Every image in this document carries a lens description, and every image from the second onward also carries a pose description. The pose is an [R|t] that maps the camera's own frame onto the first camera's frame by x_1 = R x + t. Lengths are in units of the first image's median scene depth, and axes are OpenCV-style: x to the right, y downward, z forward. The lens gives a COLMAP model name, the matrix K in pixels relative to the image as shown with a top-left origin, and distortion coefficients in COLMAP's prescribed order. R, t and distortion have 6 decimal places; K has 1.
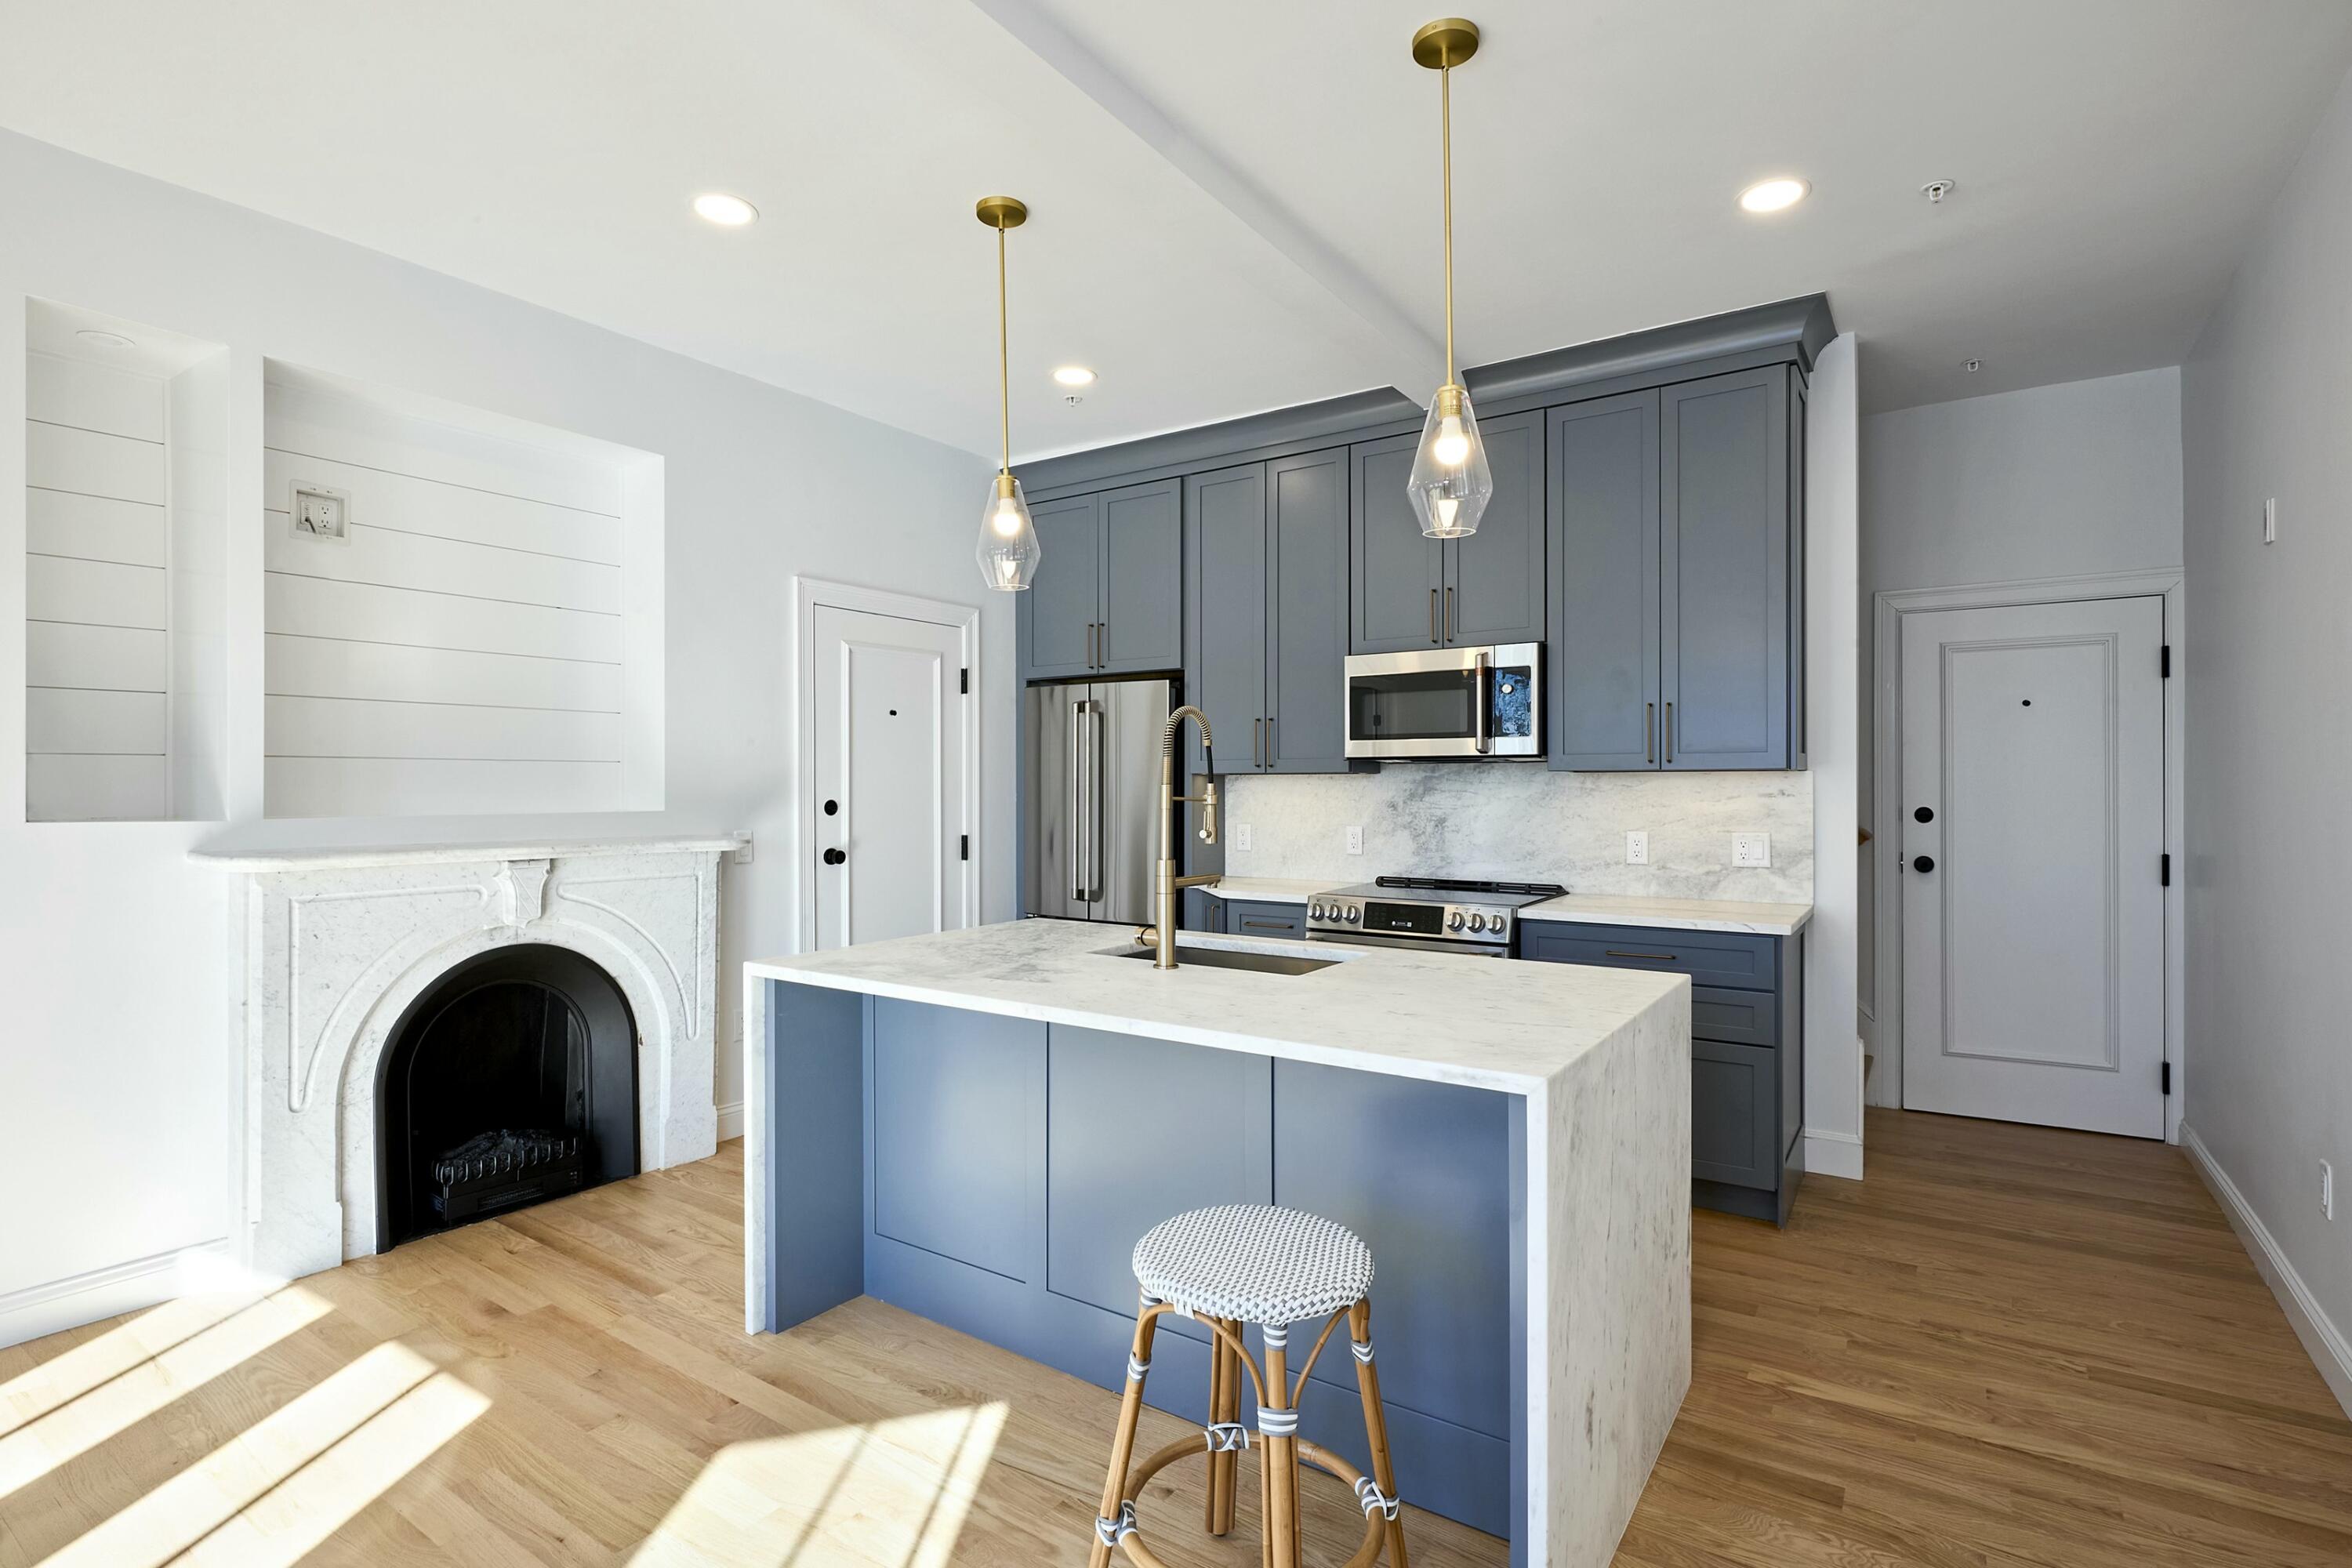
lens RADIAL K [[1121.2, 0, 1176.0], [0, 1121.2, 784.0], [0, 0, 1]] dist [-0.003454, -0.000921]
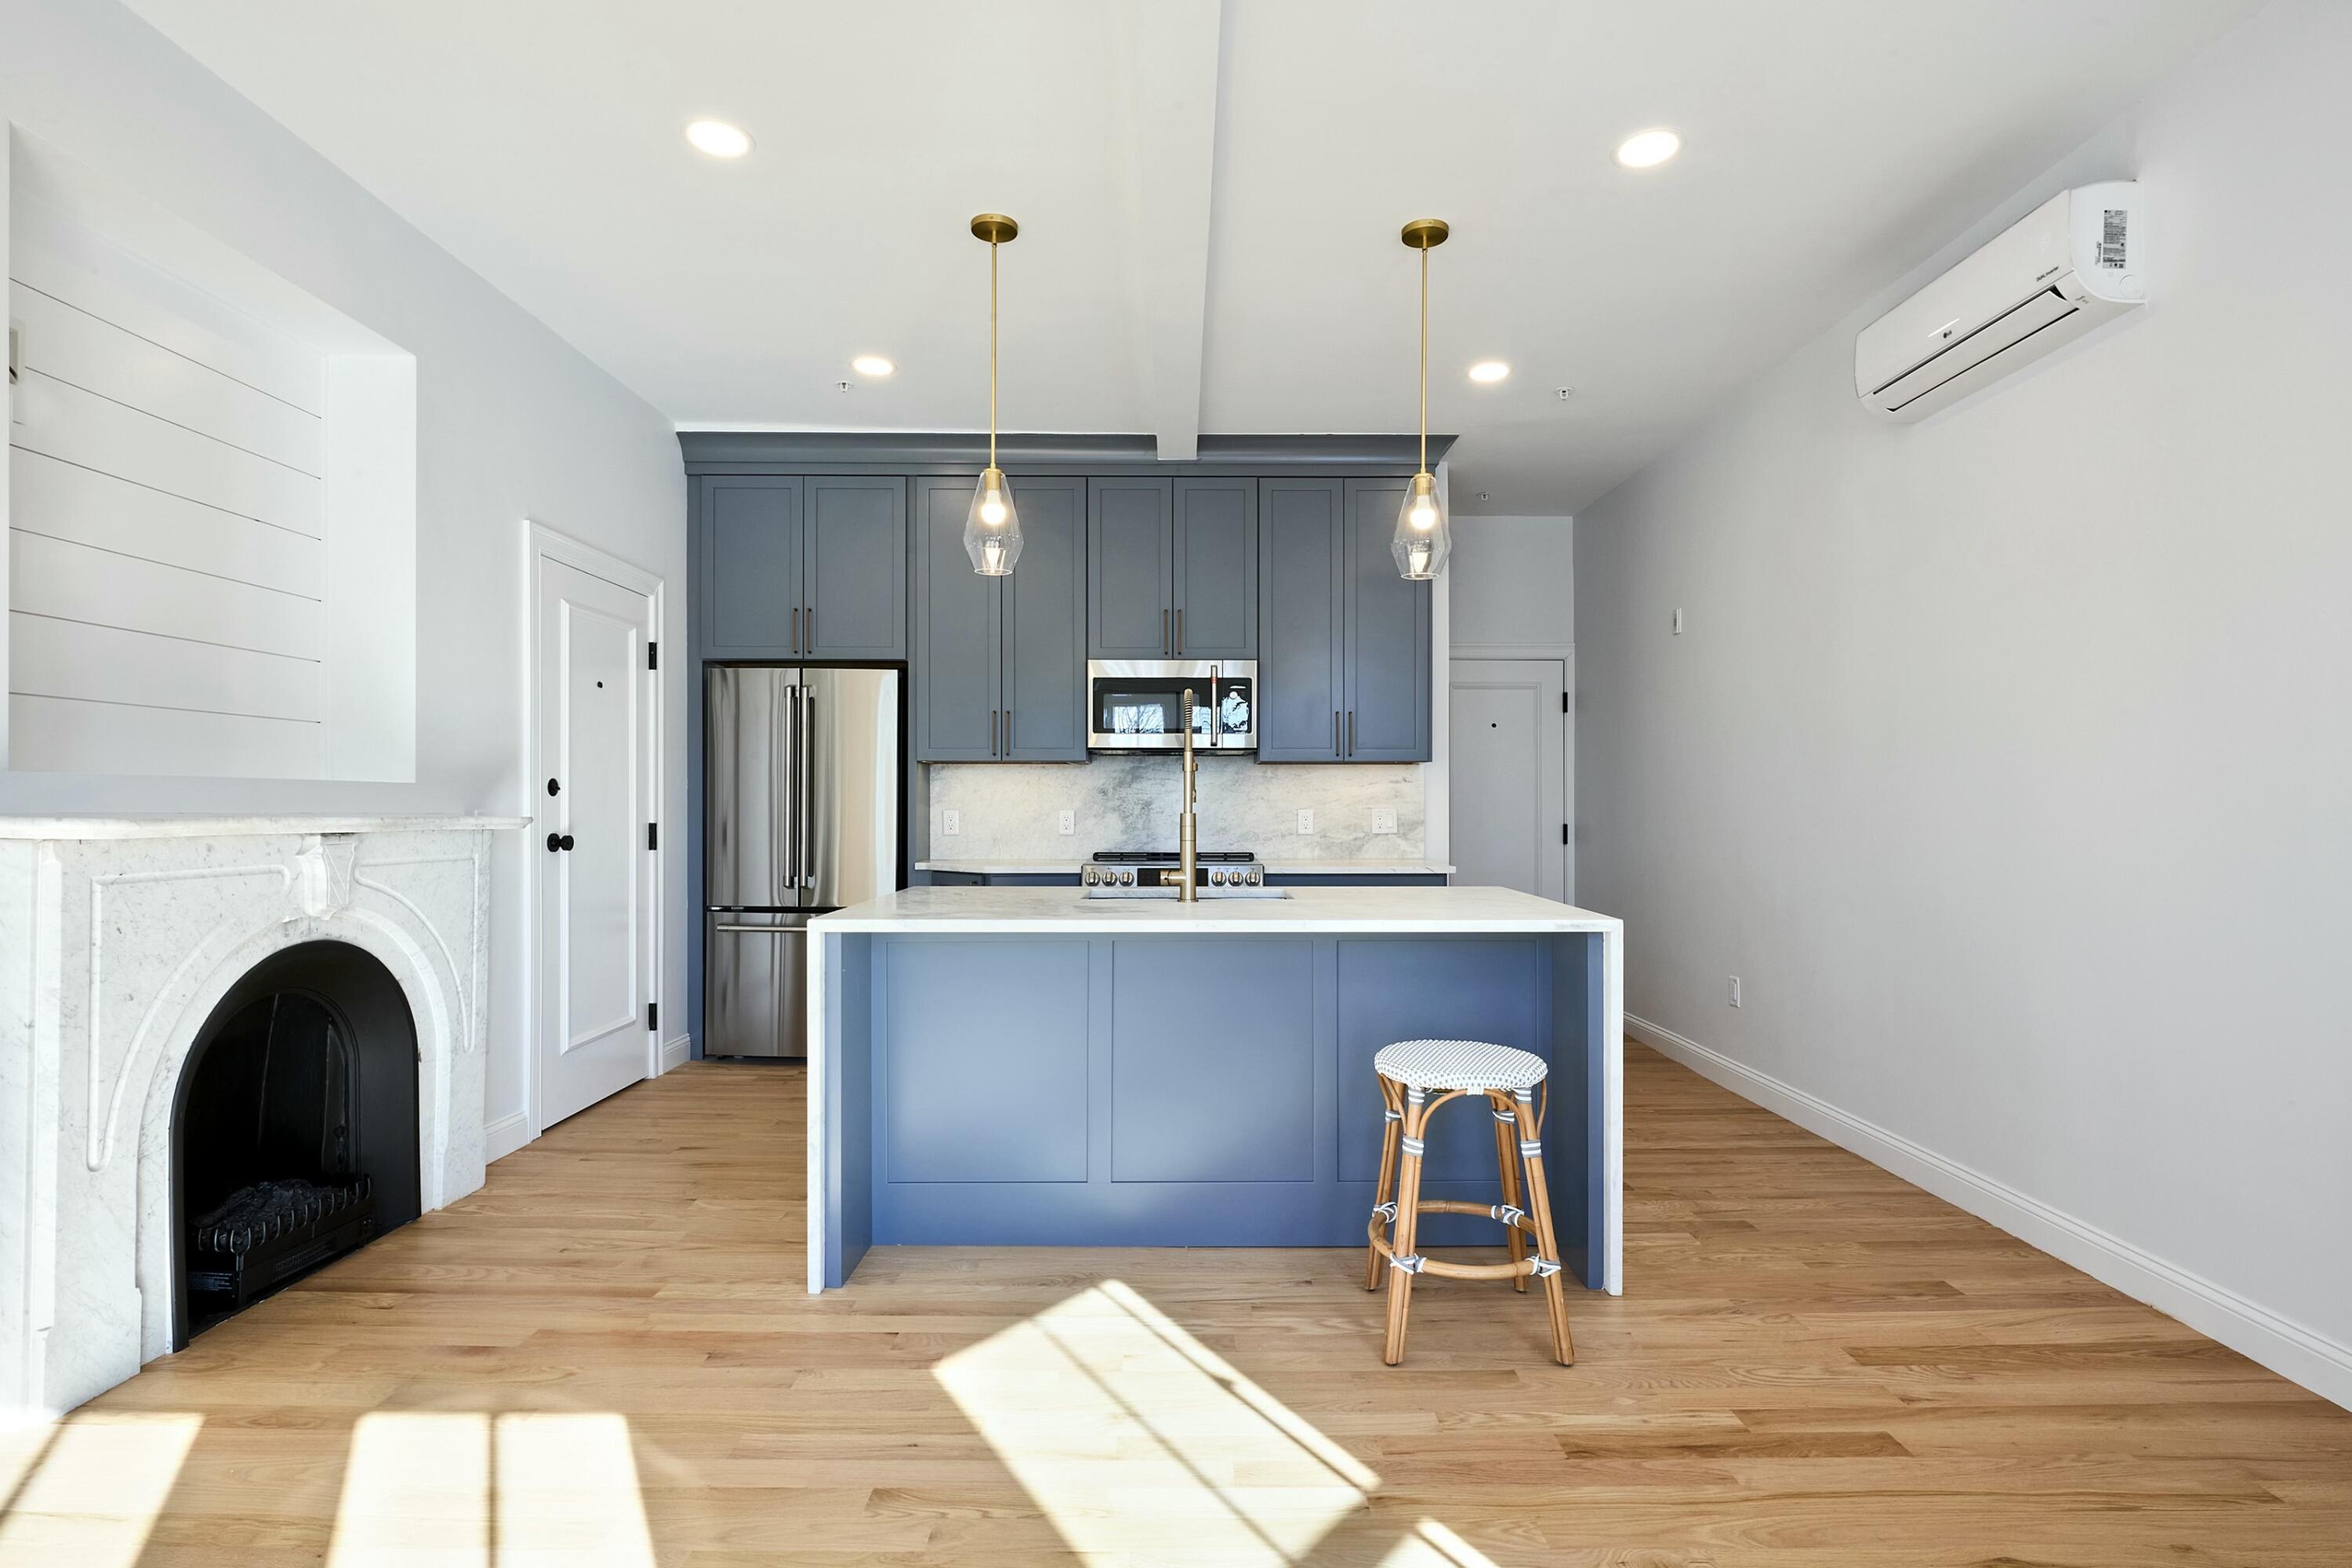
lens RADIAL K [[1129.4, 0, 1149.4], [0, 1129.4, 801.3], [0, 0, 1]] dist [-0.003175, 0.000073]
pose [[0.829699, 0.006344, 0.558175, -0.511553], [-0.003979, 0.999977, -0.005451, 0.043289], [-0.558197, 0.002302, 0.829705, 0.002555]]
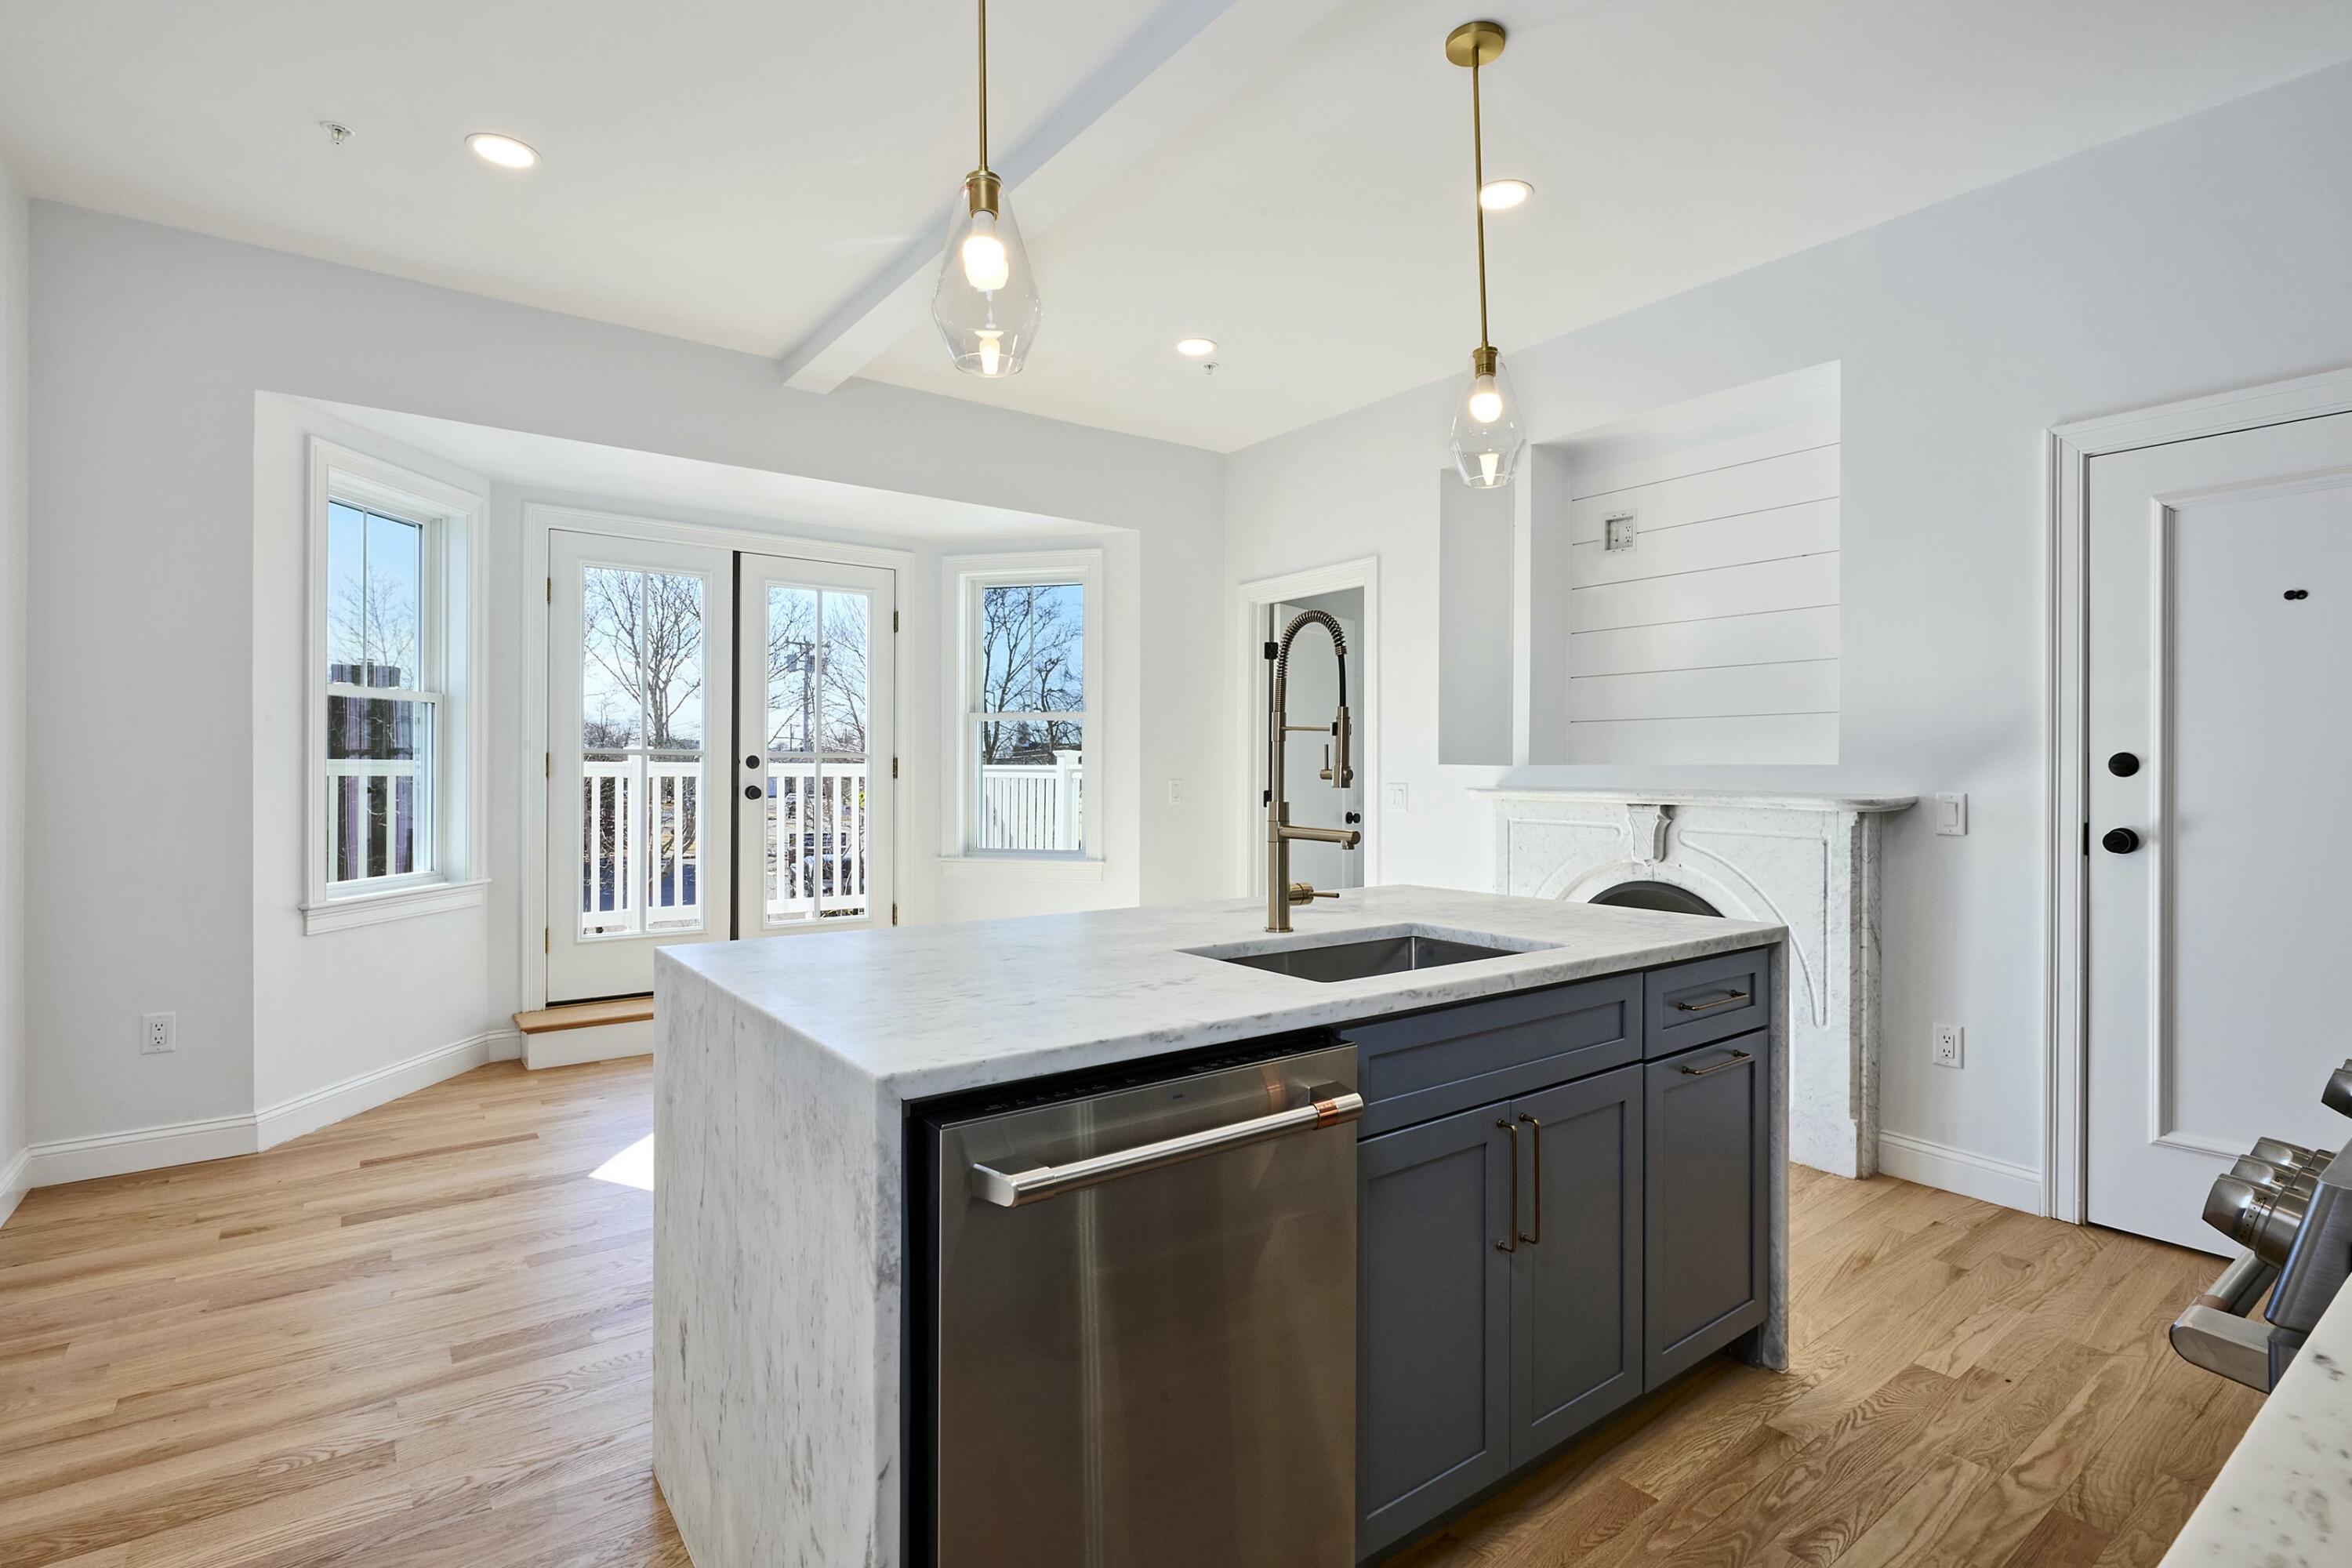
lens RADIAL K [[1127.3, 0, 1152.5], [0, 1127.3, 762.6], [0, 0, 1]] dist [-0.000667, -0.000196]
pose [[-0.335201, -0.005229, -0.942132, 0.598678], [-0.002093, 0.999986, -0.004805, 0.029765], [0.942144, 0.000361, -0.335207, 0.855983]]
